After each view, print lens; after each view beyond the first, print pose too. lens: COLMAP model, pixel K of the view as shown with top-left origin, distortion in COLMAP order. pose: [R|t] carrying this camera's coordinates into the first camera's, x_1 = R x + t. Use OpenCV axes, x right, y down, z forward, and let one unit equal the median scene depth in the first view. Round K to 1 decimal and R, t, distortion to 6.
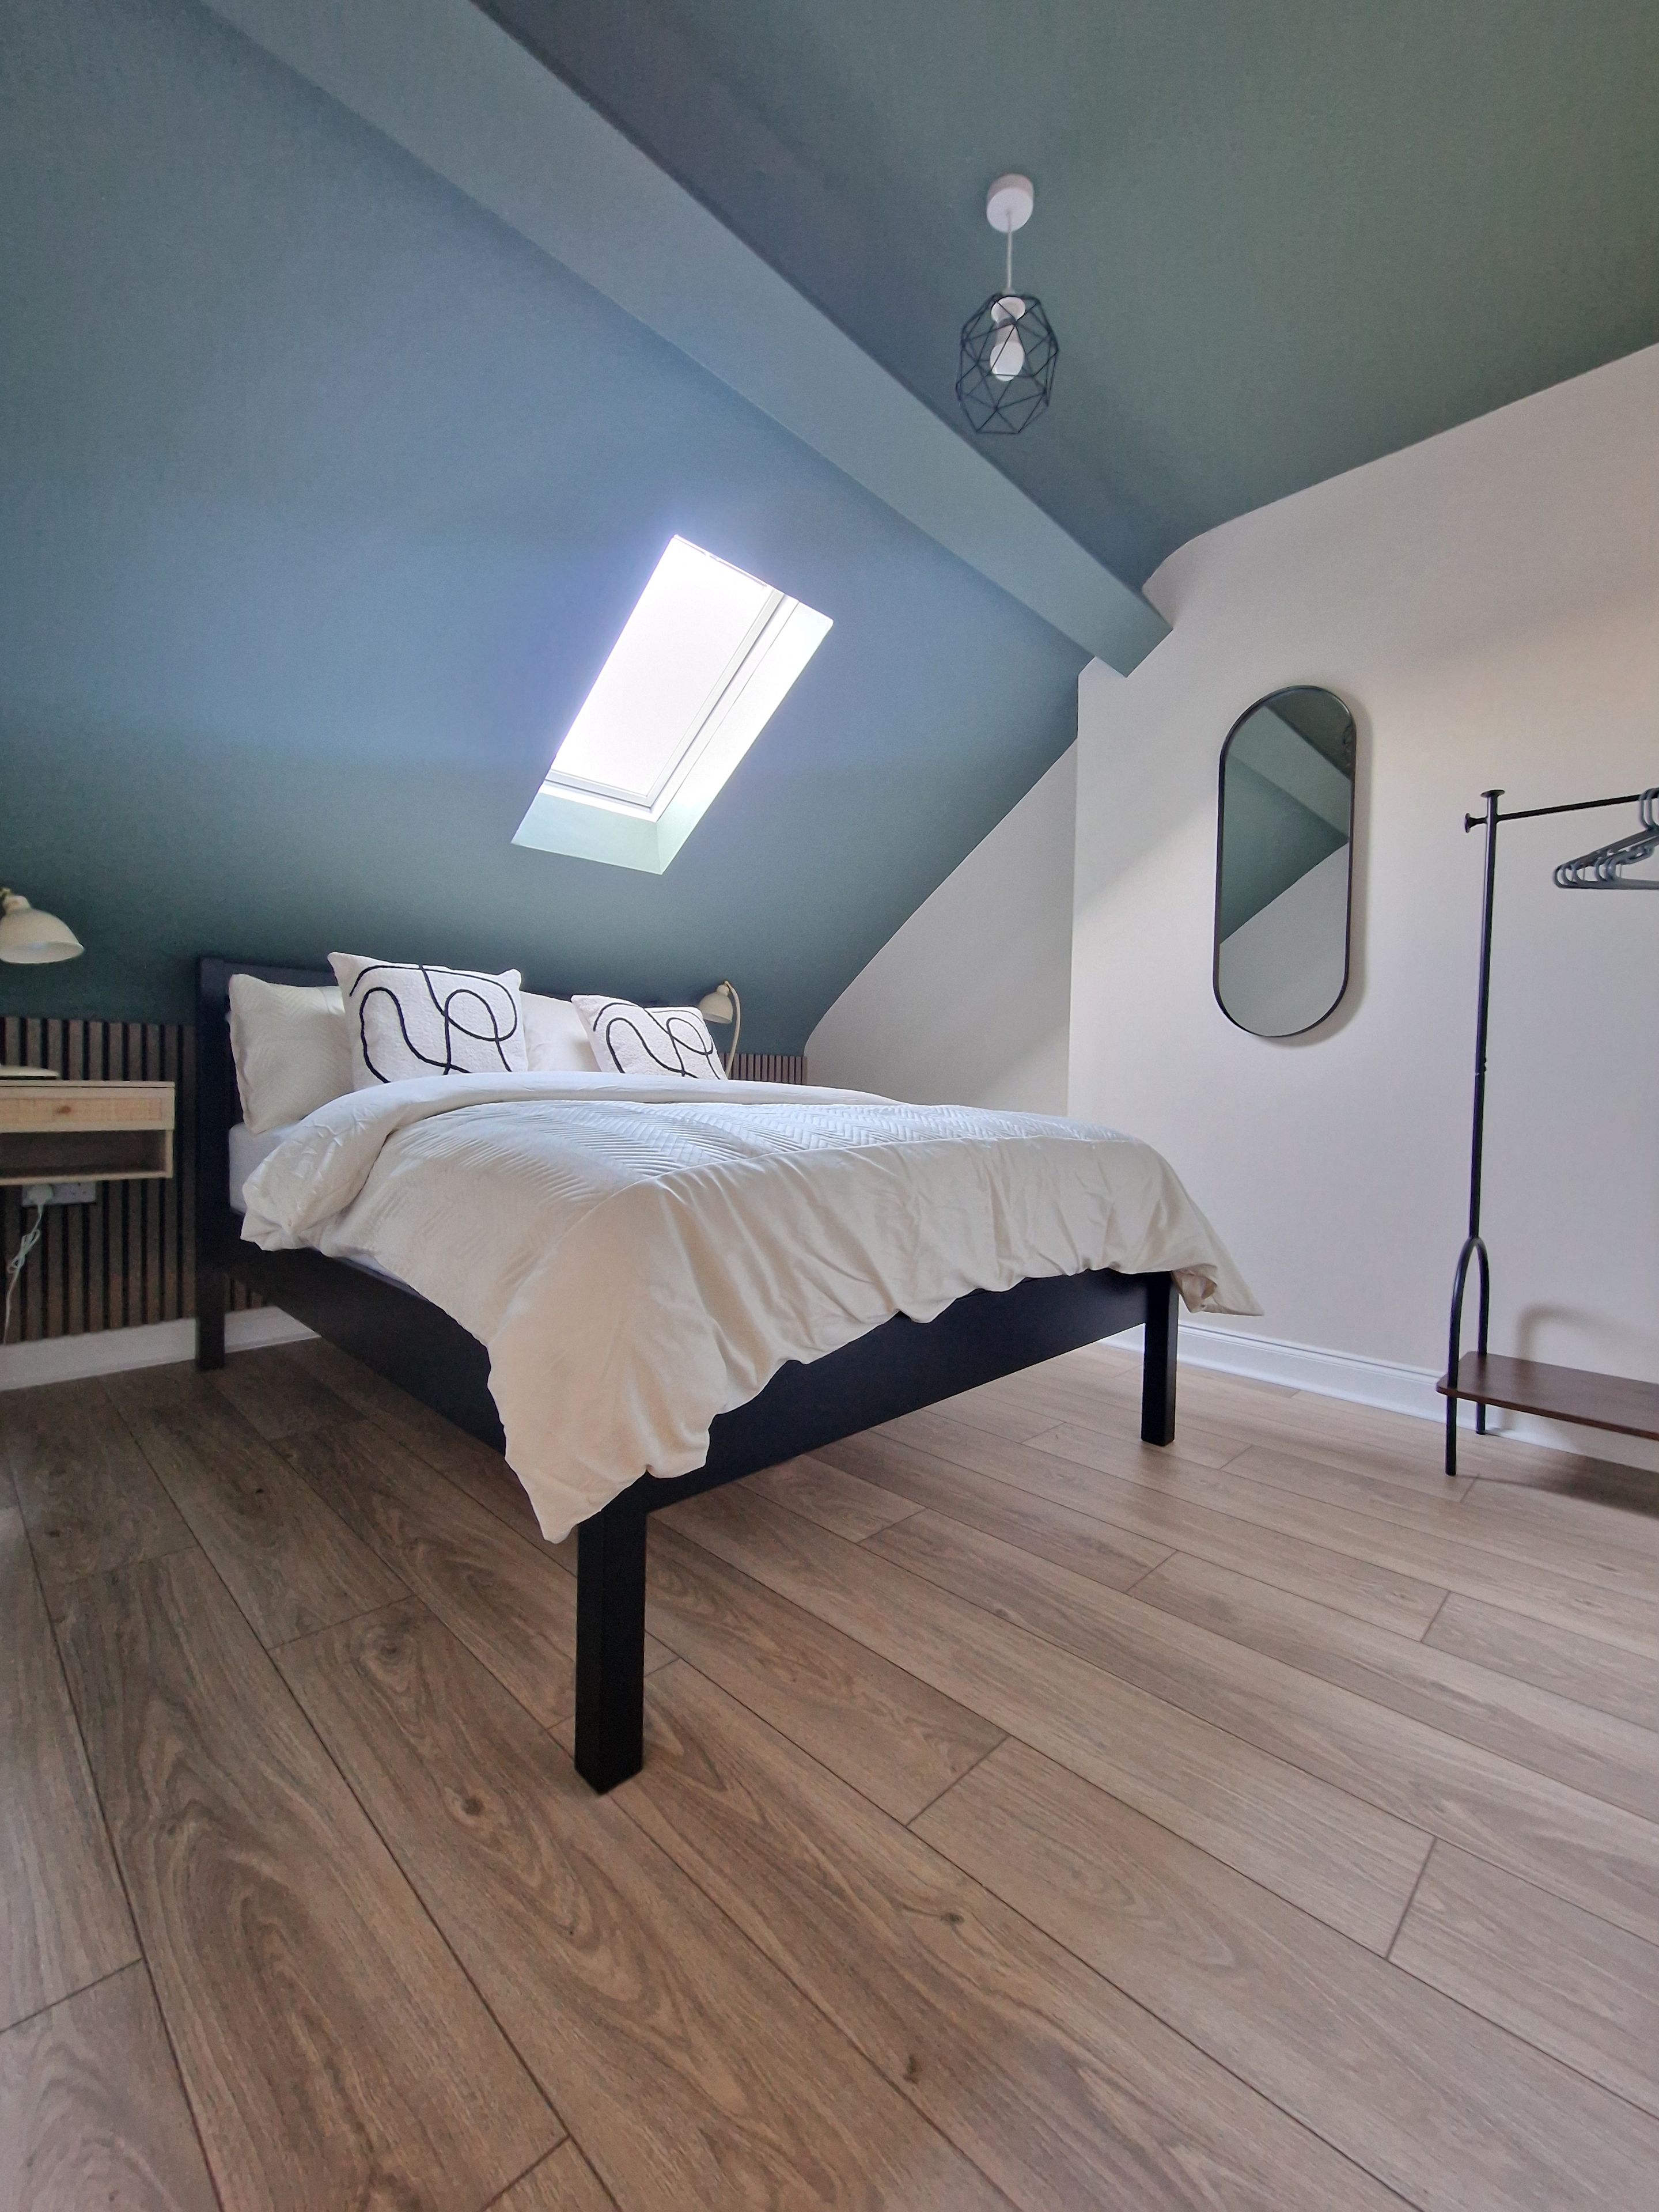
lens RADIAL K [[909.0, 0, 847.1], [0, 909.0, 1100.4], [0, 0, 1]] dist [-0.000562, -0.003192]
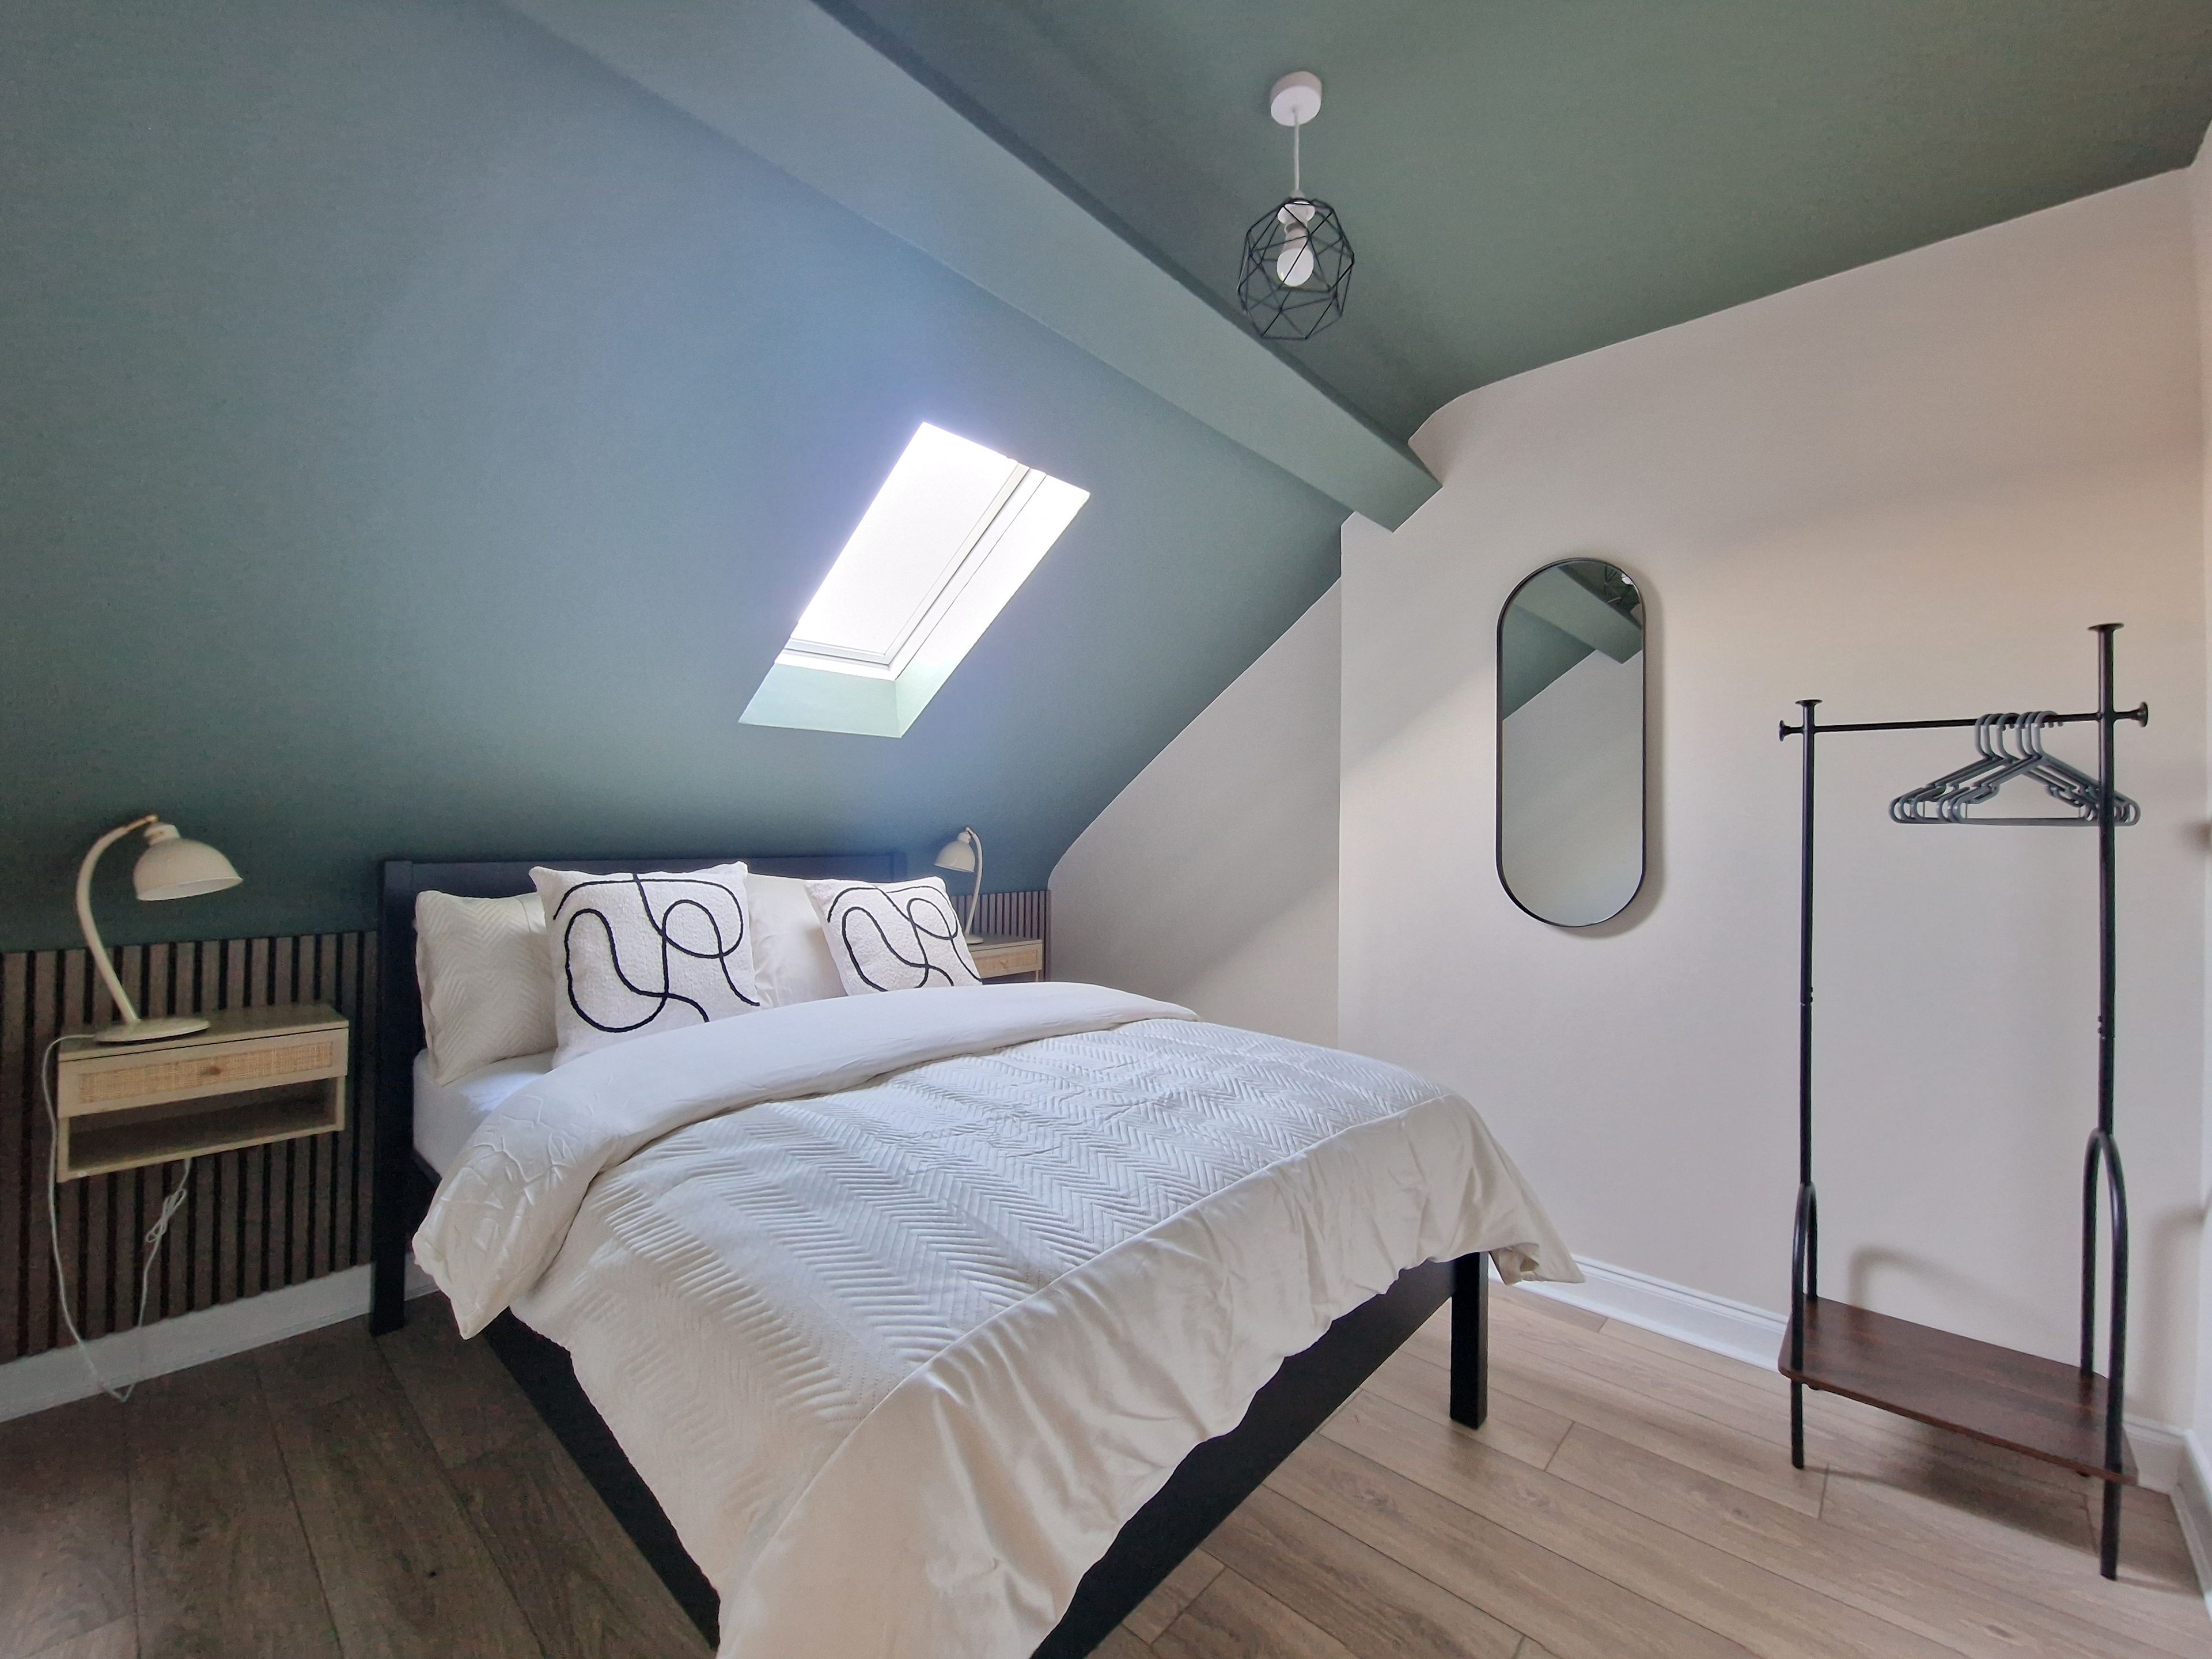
lens RADIAL K [[909.0, 0, 1104.1], [0, 909.0, 808.5], [0, 0, 1]] dist [-0.000562, -0.003192]
pose [[0.999373, -0.009609, 0.034079, -0.041898], [0.010941, 0.999175, -0.039119, -0.198953], [-0.033675, 0.039467, 0.998653, 0.099566]]
